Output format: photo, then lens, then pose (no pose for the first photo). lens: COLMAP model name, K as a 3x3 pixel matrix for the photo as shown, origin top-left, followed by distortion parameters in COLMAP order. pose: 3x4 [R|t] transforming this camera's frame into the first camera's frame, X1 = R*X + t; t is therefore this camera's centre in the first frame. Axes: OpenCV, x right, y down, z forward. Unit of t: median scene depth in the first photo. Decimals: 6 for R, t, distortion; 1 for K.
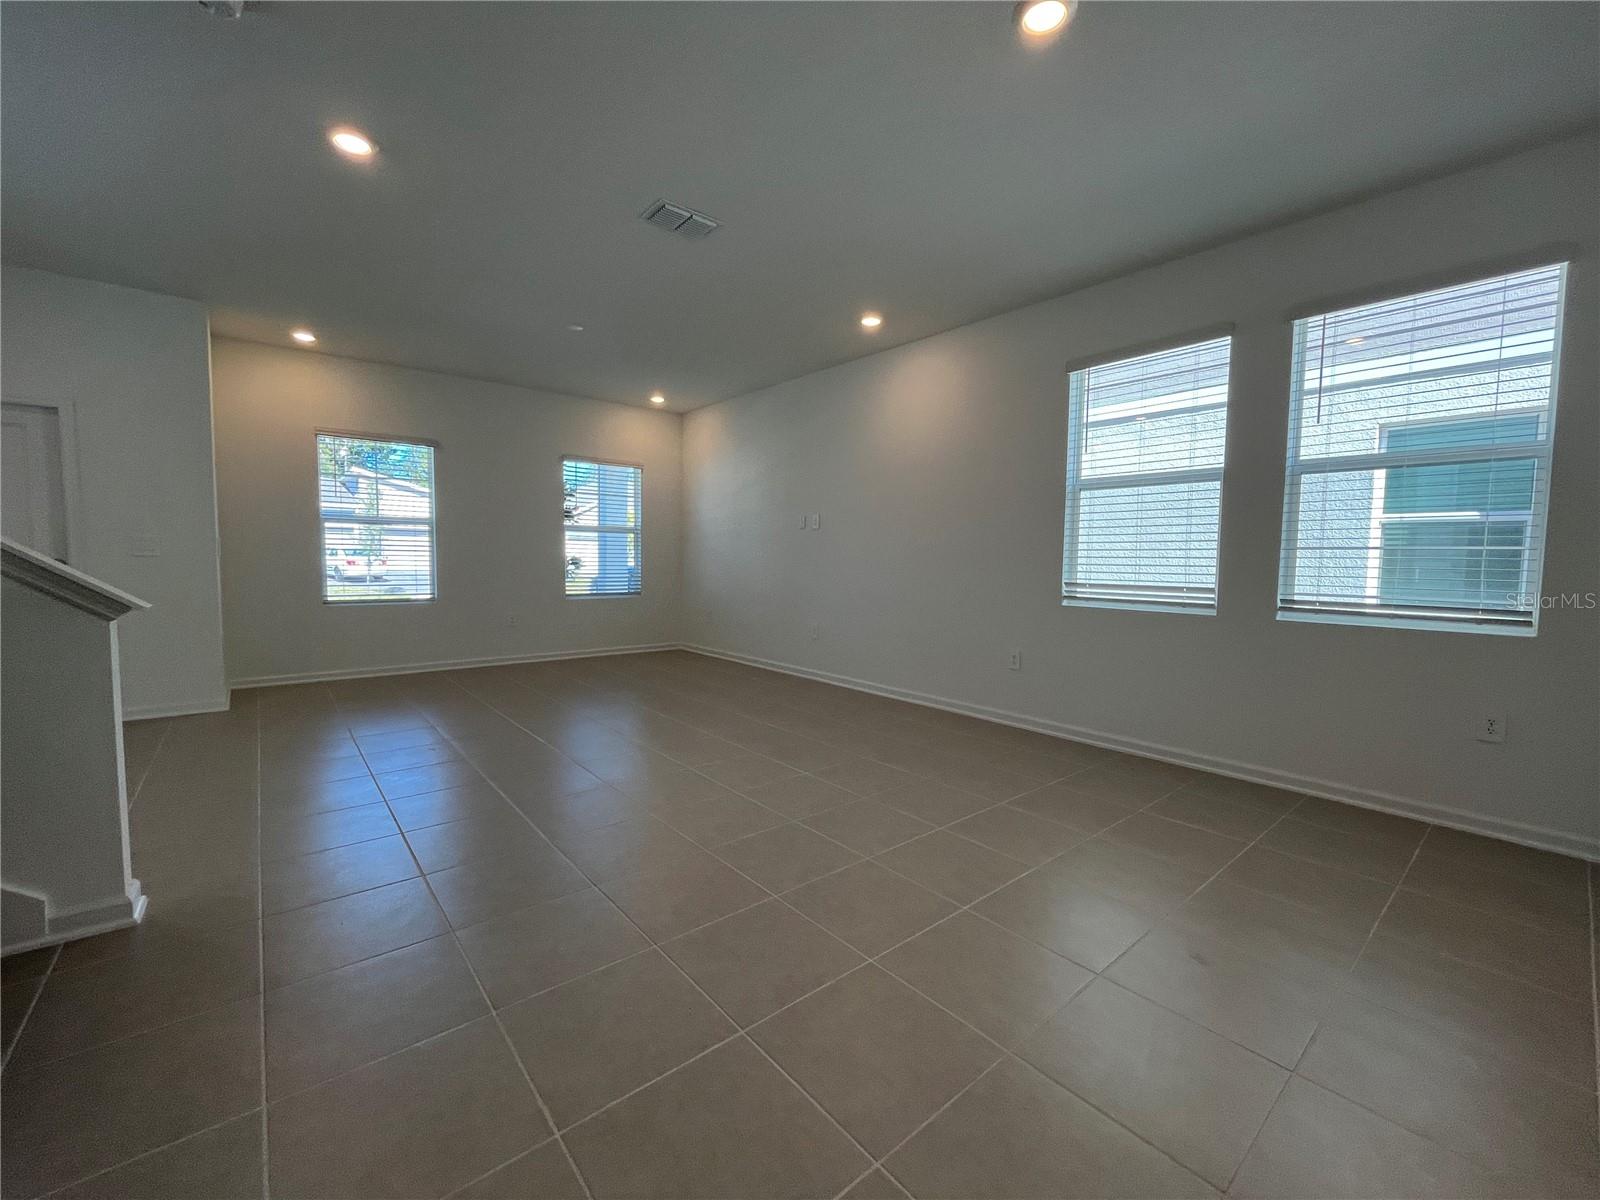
lens RADIAL K [[650.9, 0, 800.0], [0, 650.9, 598.1], [0, 0, 1]] dist [-0.002500, -0.000319]
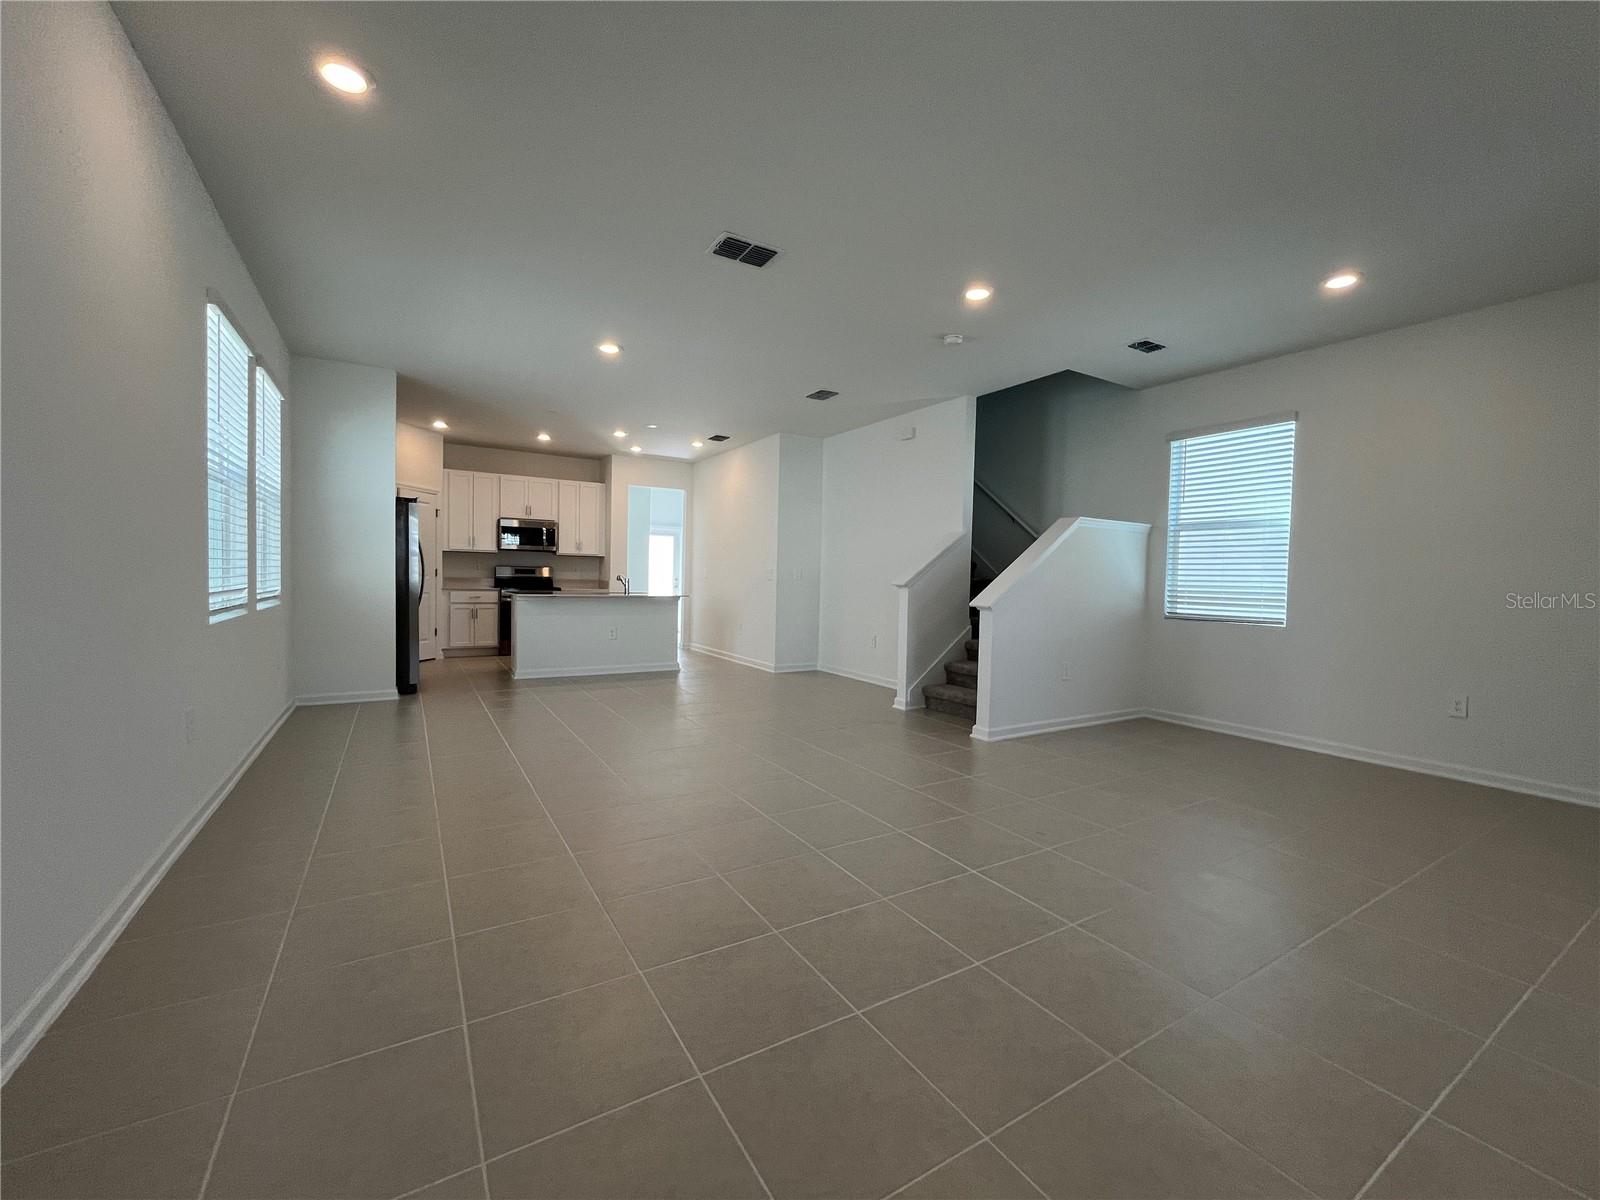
lens RADIAL K [[650.9, 0, 800.0], [0, 650.9, 598.1], [0, 0, 1]] dist [-0.002500, -0.000319]
pose [[-0.989386, -0.040582, 0.139527, -0.260036], [-0.027322, 0.995038, 0.095672, -0.080852], [-0.142717, 0.090844, -0.985586, 1.272092]]
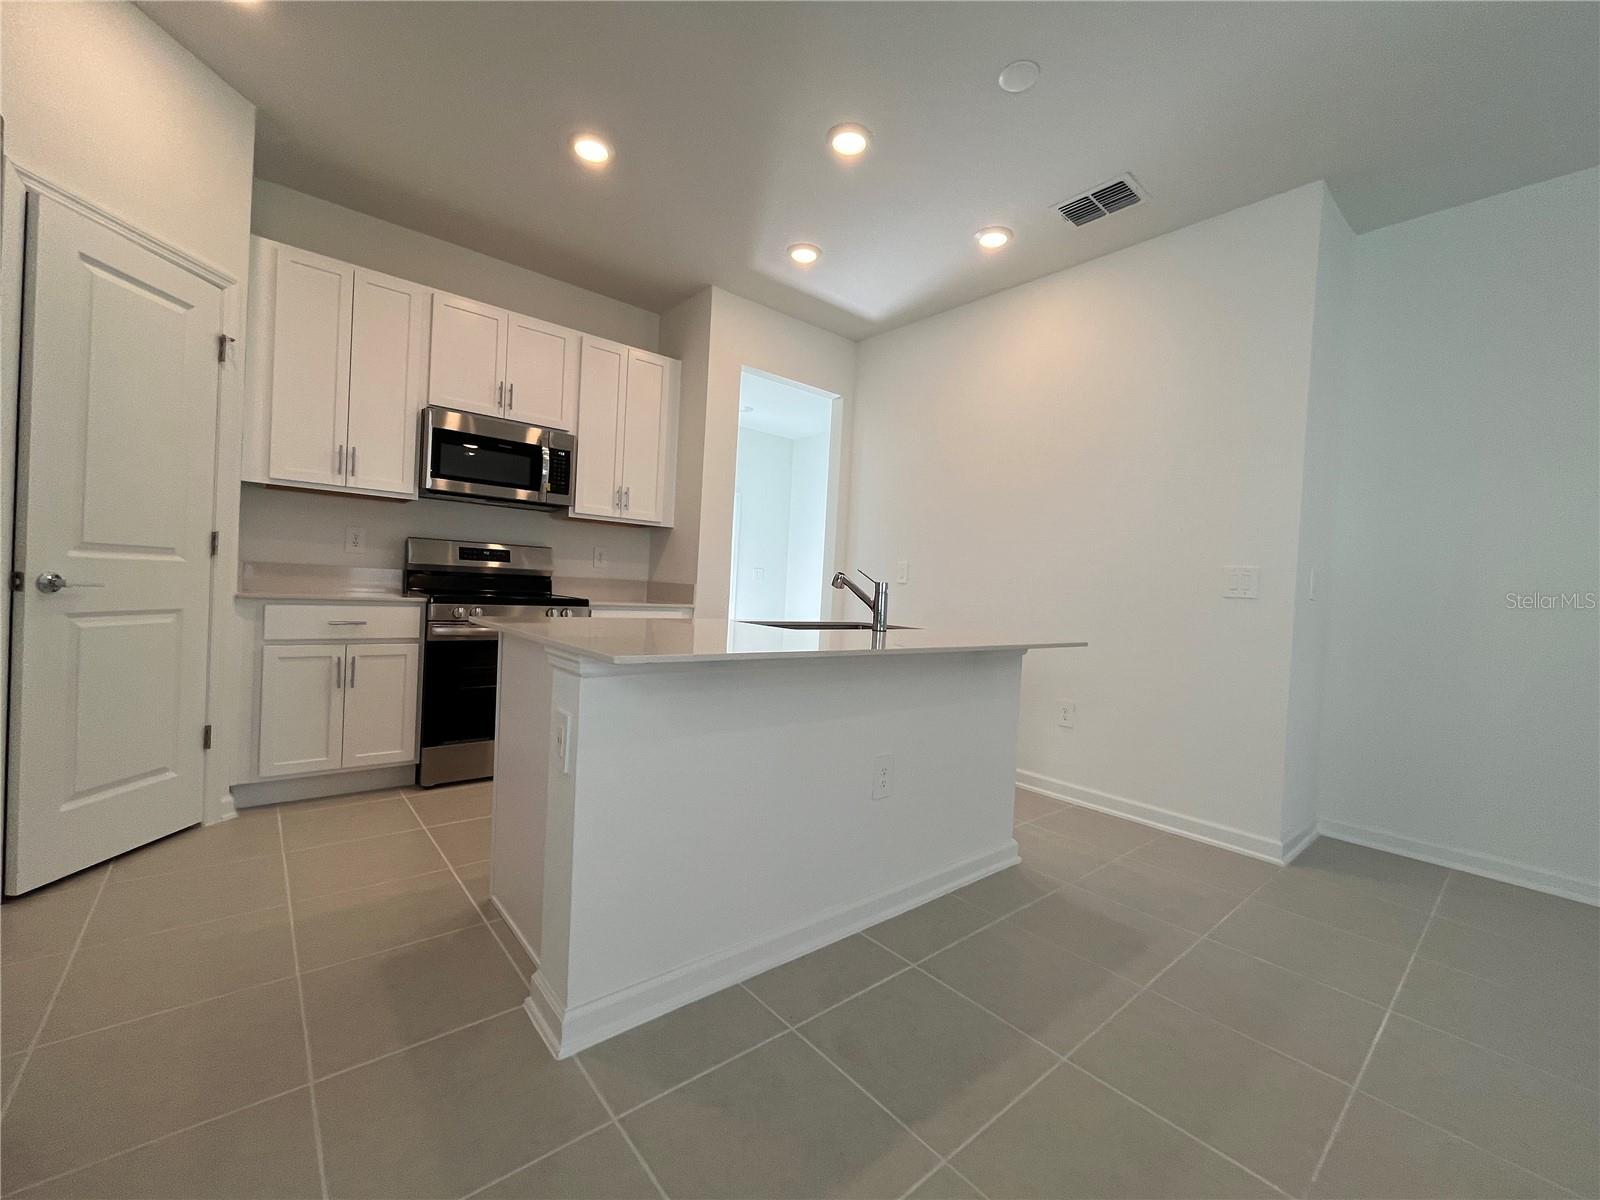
lens RADIAL K [[636.7, 0, 800.0], [0, 636.7, 600.0], [0, 0, 1]] dist [-0.019653, 0.000020]
pose [[-0.997739, -0.066985, -0.005382, 0.378587], [-0.067199, 0.993848, 0.088037, 0.000654], [-0.000548, 0.088199, -0.996103, 0.334979]]
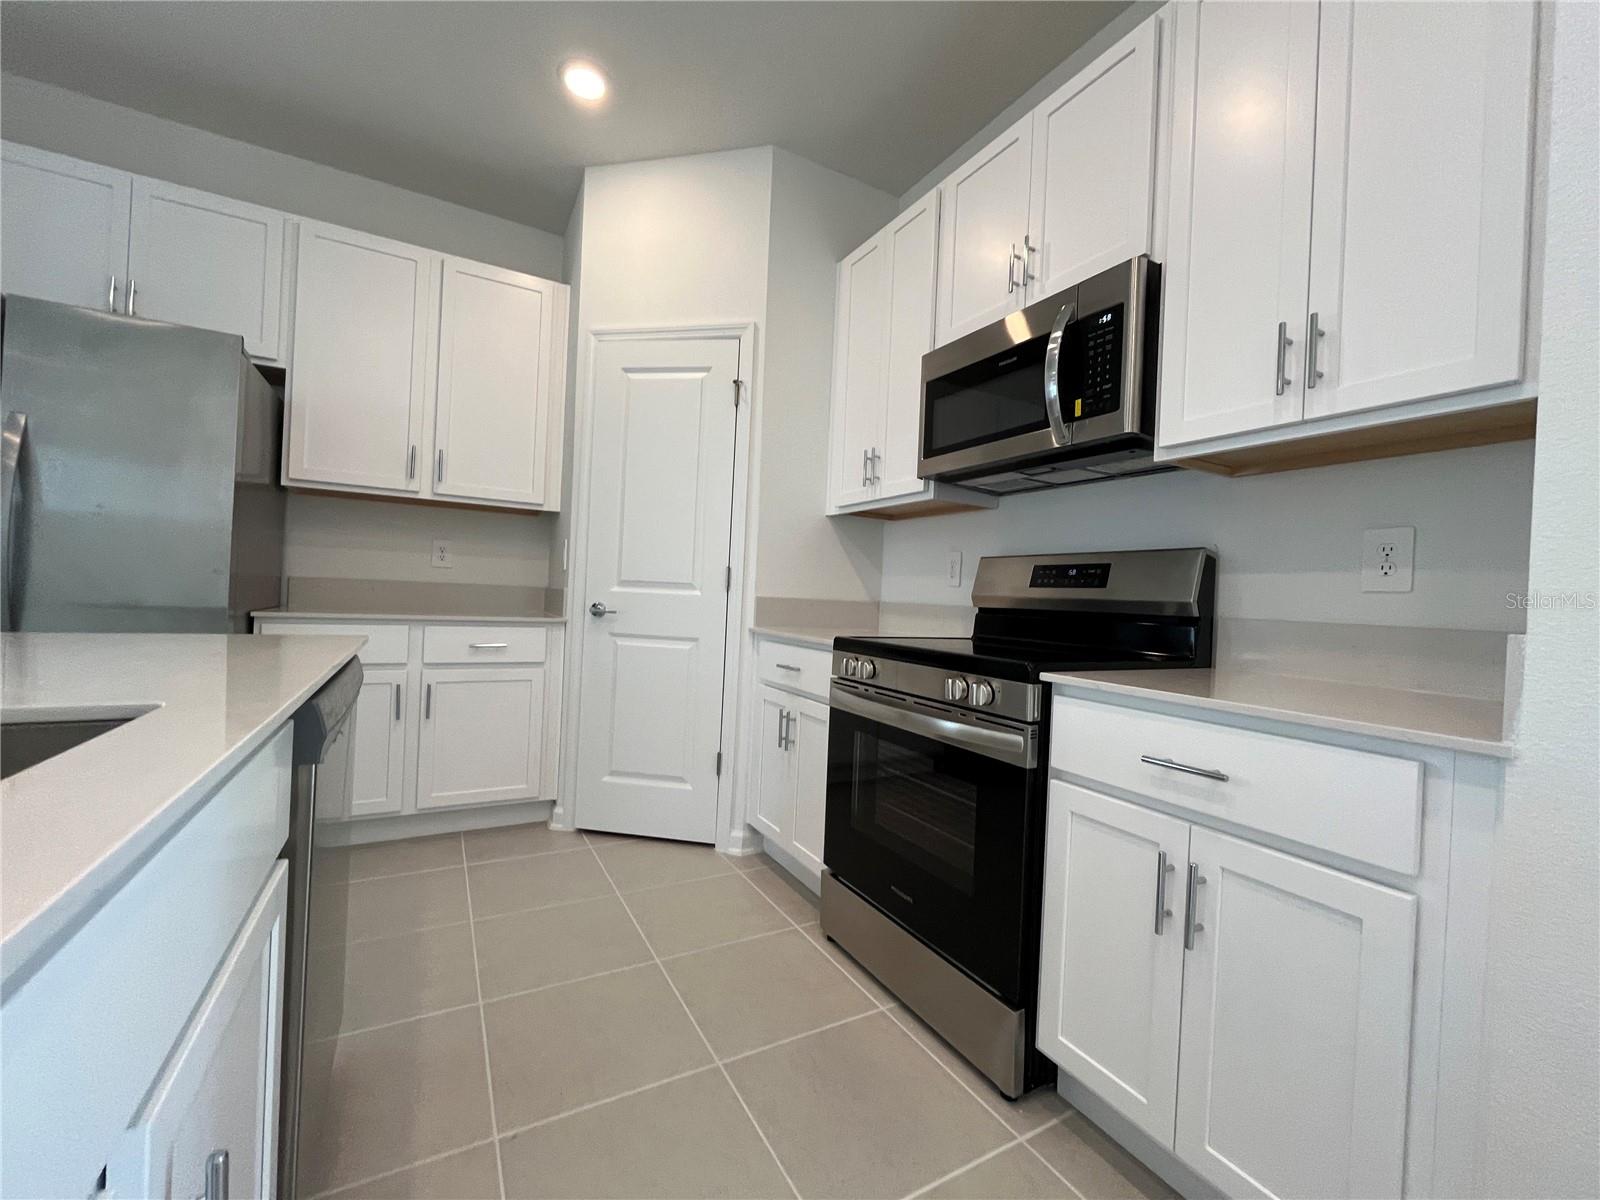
lens RADIAL K [[650.9, 0, 800.0], [0, 650.9, 598.1], [0, 0, 1]] dist [-0.002500, -0.000319]
pose [[0.183550, -0.006845, 0.982987, 0.326973], [0.021174, 0.999771, 0.003008, 0.042474], [-0.982782, 0.020261, 0.183653, -0.256980]]
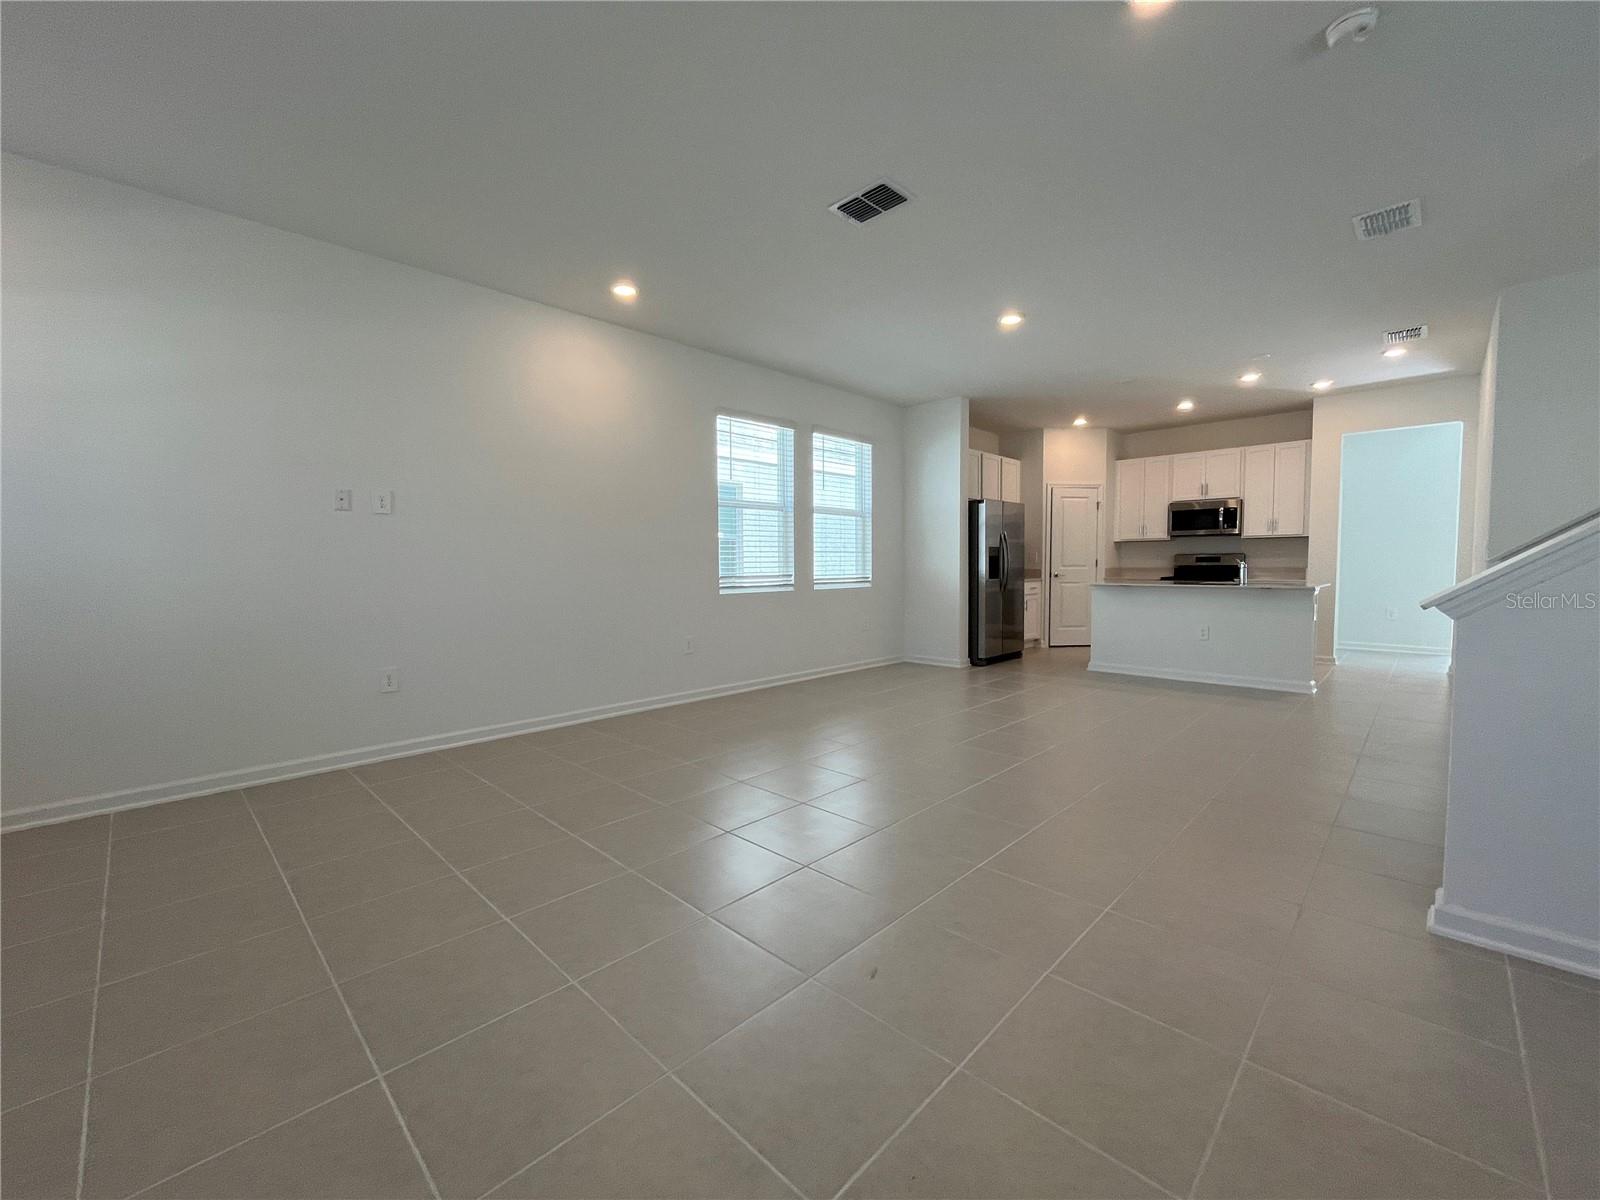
lens RADIAL K [[650.9, 0, 800.0], [0, 650.9, 598.1], [0, 0, 1]] dist [-0.002500, -0.000319]
pose [[-0.103652, -0.062533, 0.992646, -0.704378], [0.069257, 0.995145, 0.069923, -0.047627], [-0.992199, 0.075996, -0.098818, 0.764321]]
